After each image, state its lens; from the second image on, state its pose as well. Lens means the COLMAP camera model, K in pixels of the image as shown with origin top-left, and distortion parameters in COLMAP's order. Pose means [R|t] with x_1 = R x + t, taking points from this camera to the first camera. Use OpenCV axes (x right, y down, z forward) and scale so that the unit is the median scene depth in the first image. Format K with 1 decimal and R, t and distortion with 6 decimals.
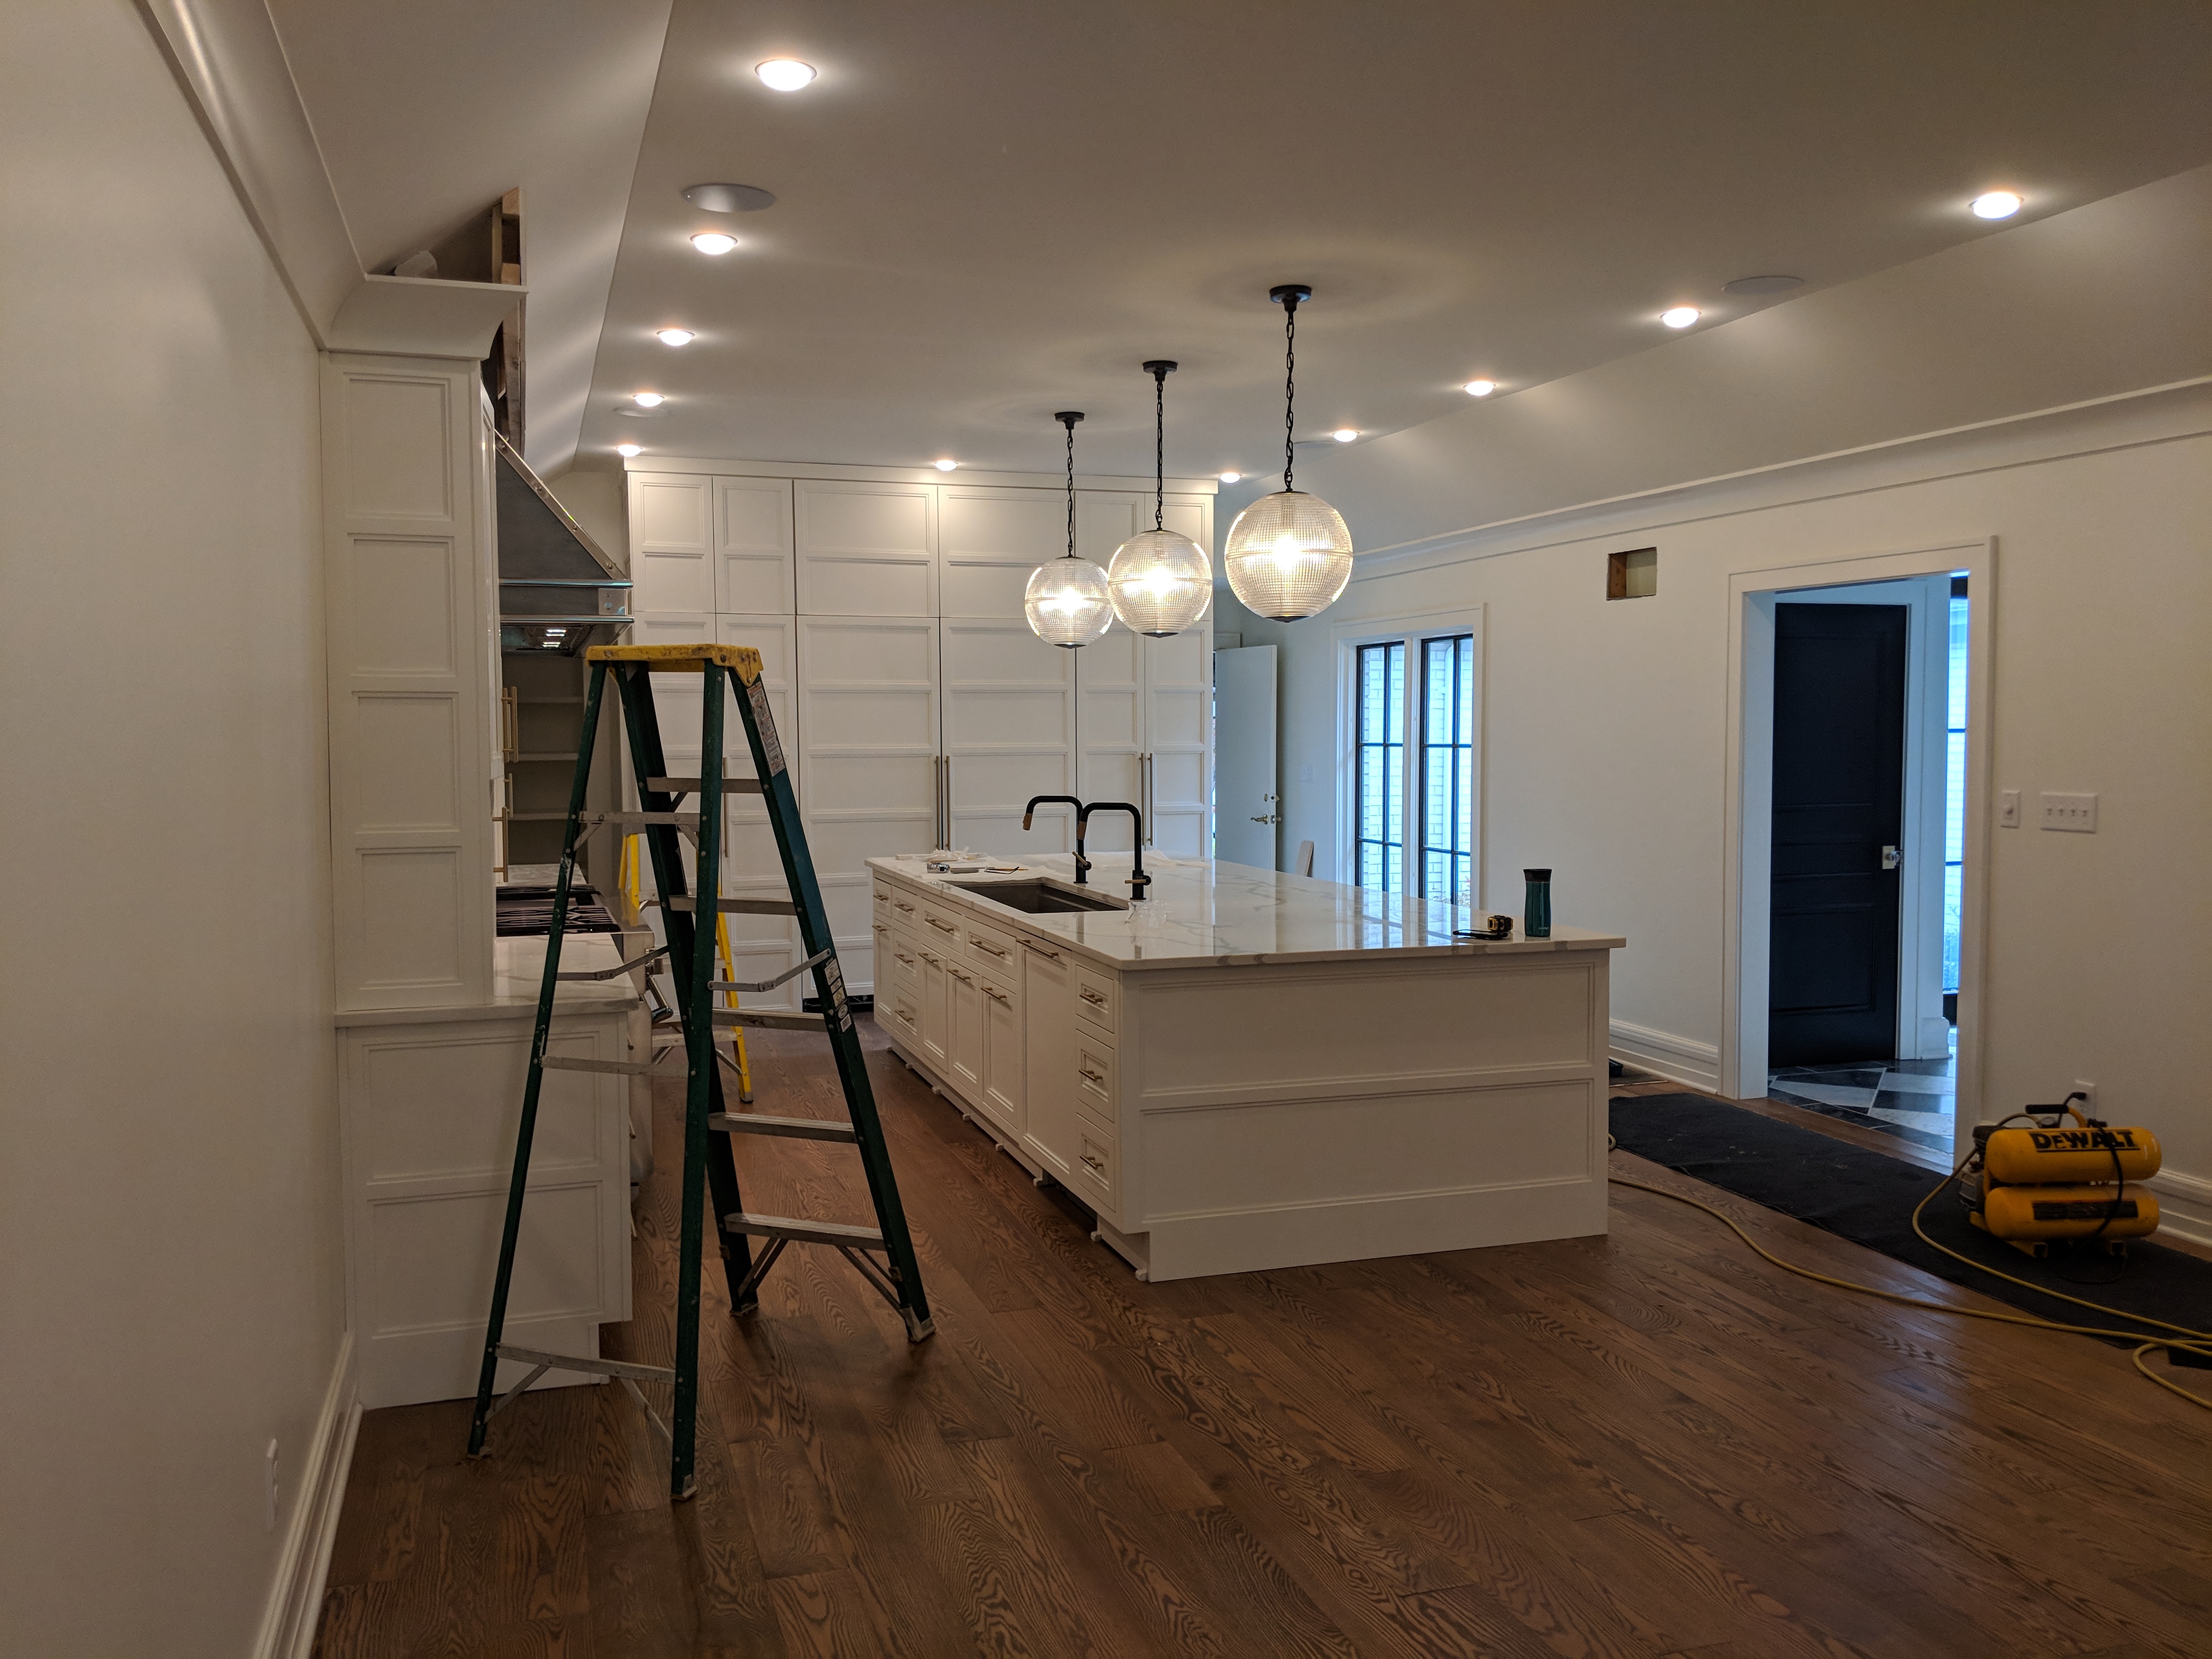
lens RADIAL K [[1767.6, 0, 1100.9], [0, 1767.6, 821.4], [0, 0, 1]] dist [0.049446, -0.081754]
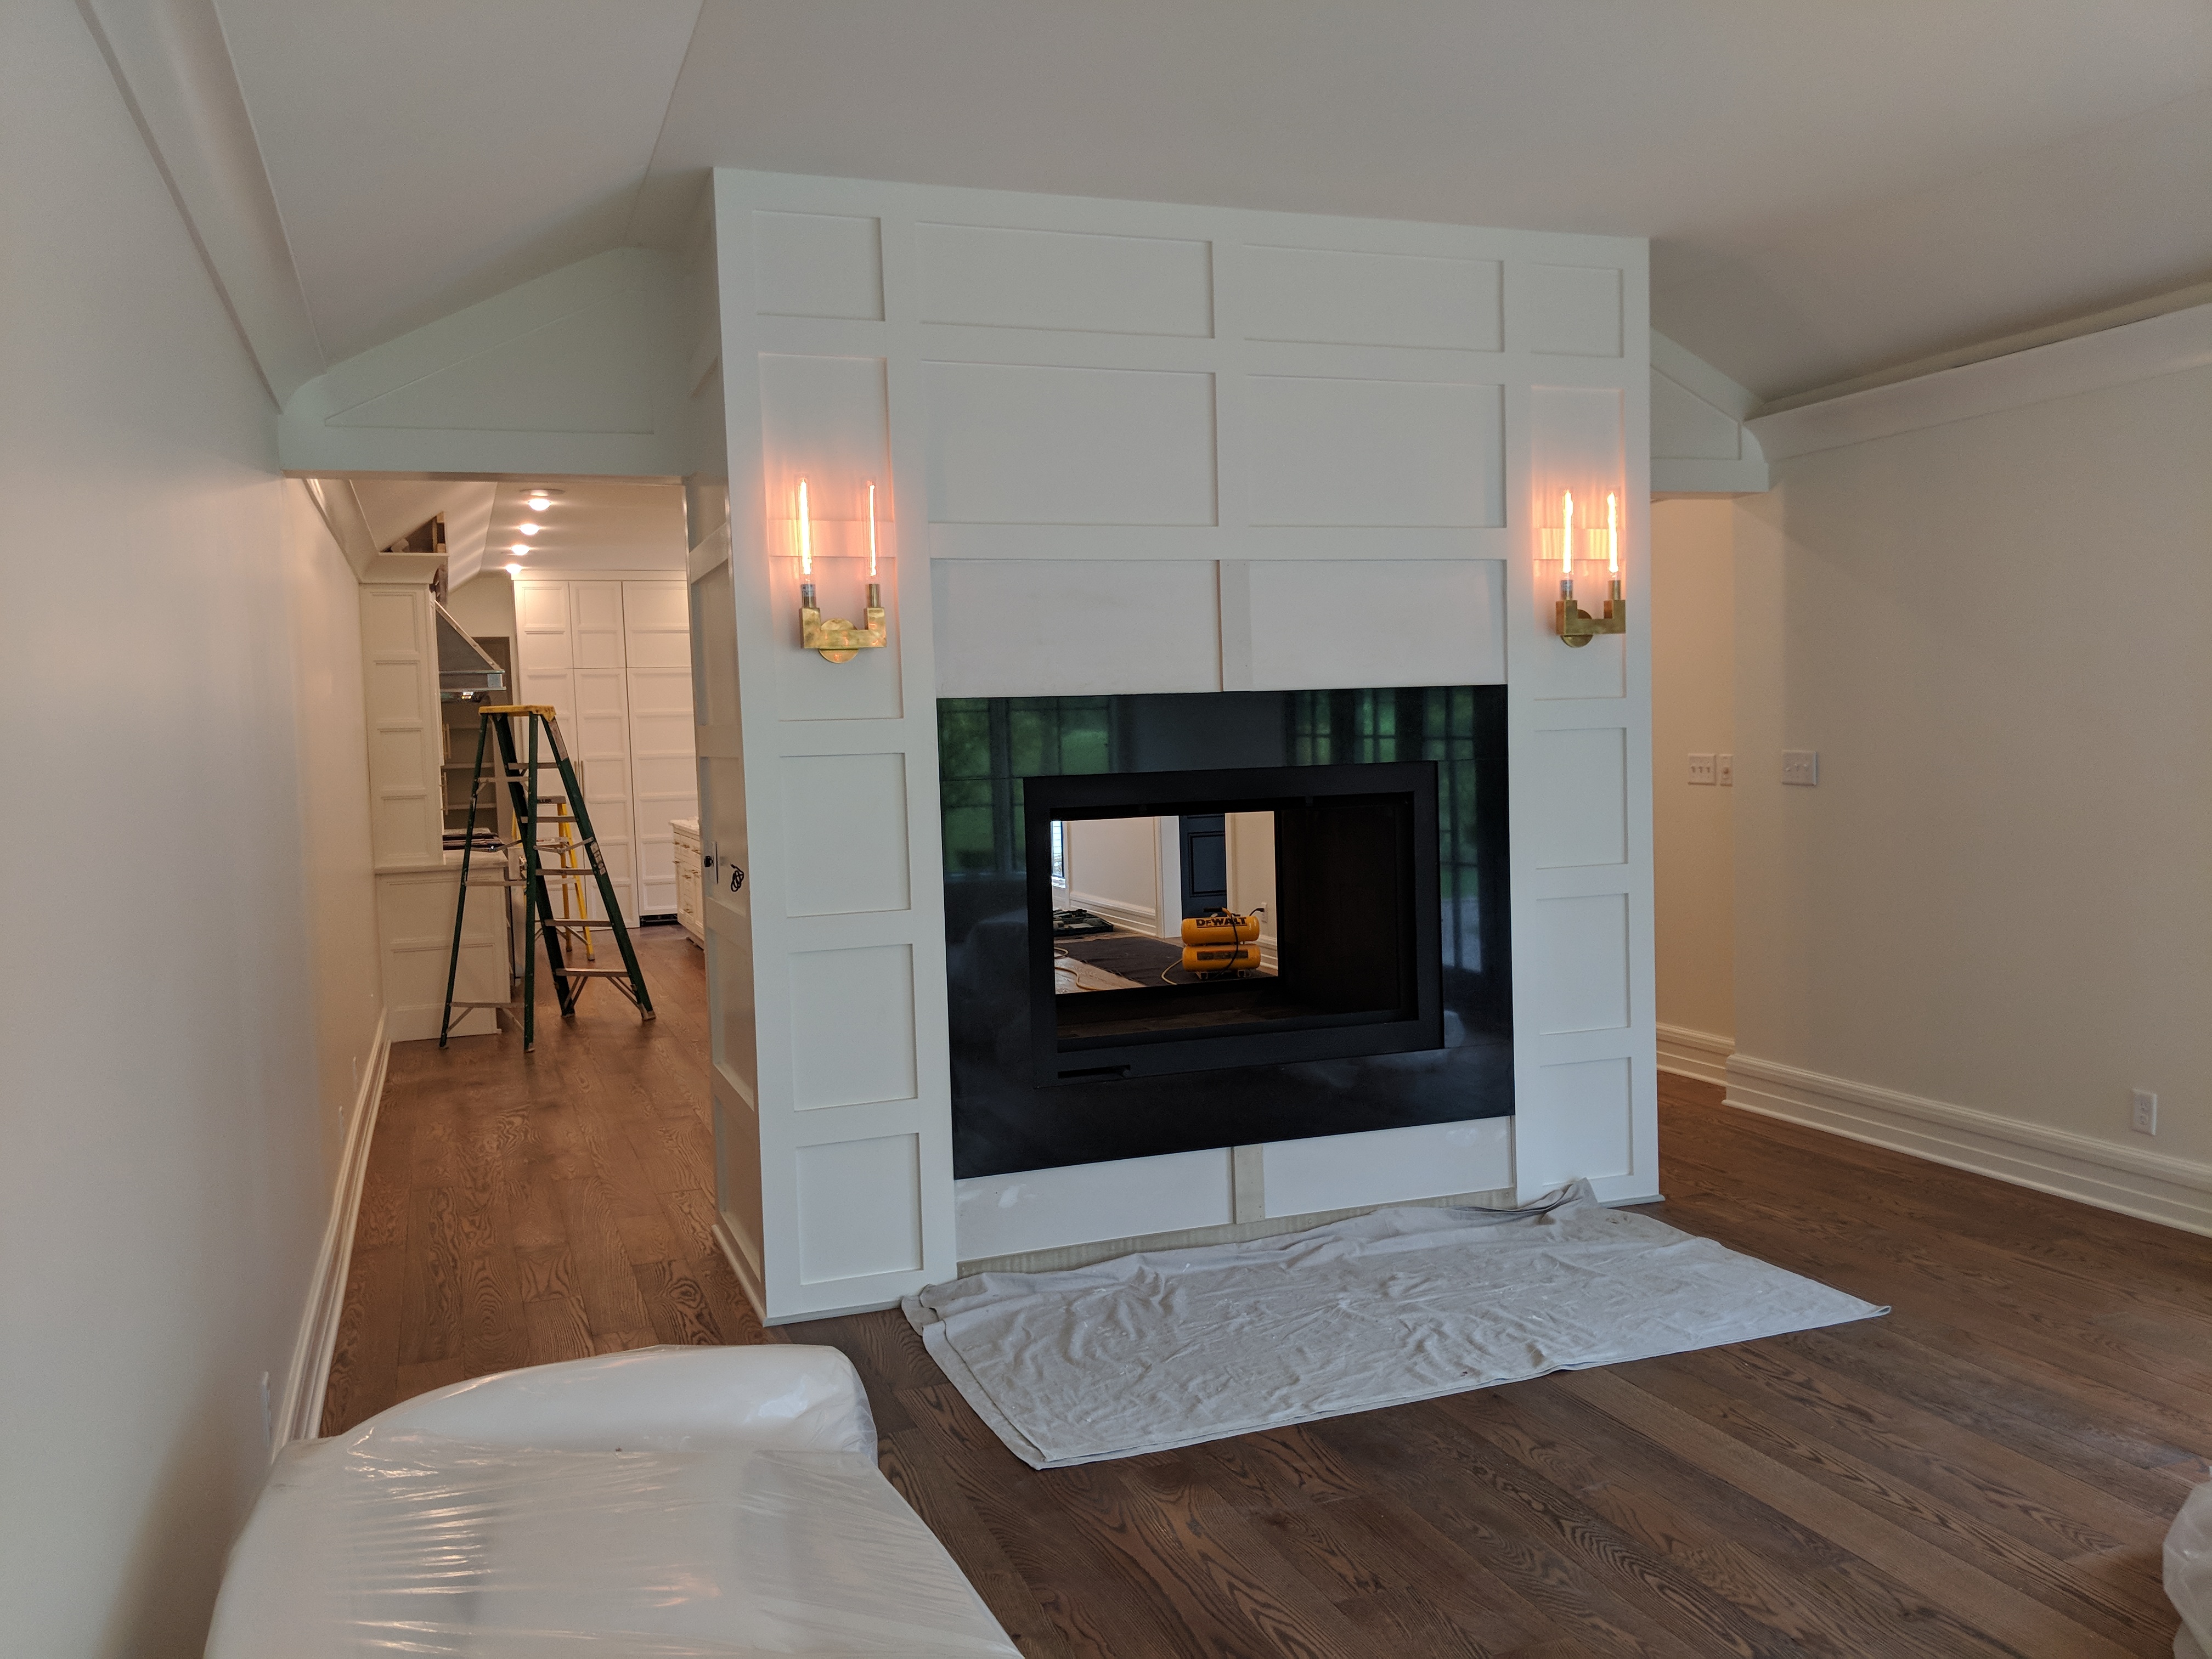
lens RADIAL K [[1767.6, 0, 1106.5], [0, 1767.6, 838.0], [0, 0, 1]] dist [0.049446, -0.081754]
pose [[0.998850, -0.028695, 0.038404, 0.417379], [0.028443, 0.999570, 0.007082, 0.076446], [-0.038591, -0.005982, 0.999237, -1.298787]]
